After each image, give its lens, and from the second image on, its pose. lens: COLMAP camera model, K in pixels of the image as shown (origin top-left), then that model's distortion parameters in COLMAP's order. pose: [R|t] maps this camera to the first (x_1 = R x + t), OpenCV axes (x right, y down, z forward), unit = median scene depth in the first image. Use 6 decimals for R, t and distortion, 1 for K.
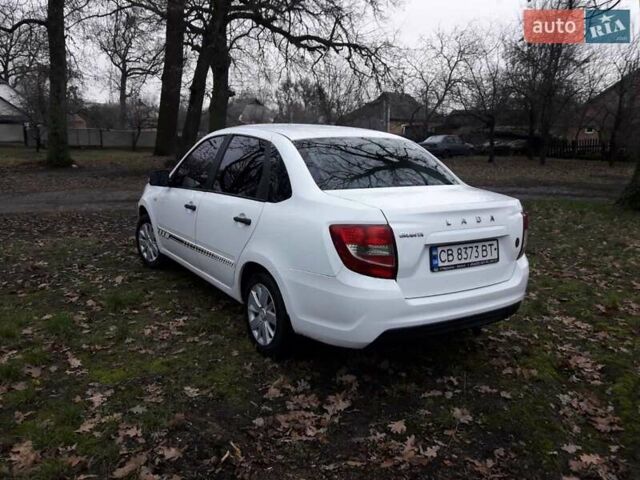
lens RADIAL K [[528.3, 0, 320.0], [0, 528.3, 240.0], [0, 0, 1]] dist [0.041939, -0.097677]
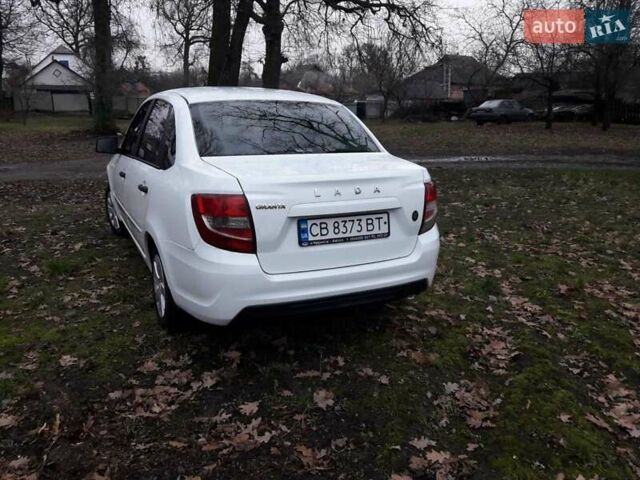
lens RADIAL K [[528.3, 0, 320.0], [0, 528.3, 240.0], [0, 0, 1]] dist [0.041939, -0.097677]
pose [[0.992924, 0.020027, -0.117050, 0.315580], [-0.013055, 0.998111, 0.060029, -0.006529], [0.118032, -0.058076, 0.991310, 0.073933]]
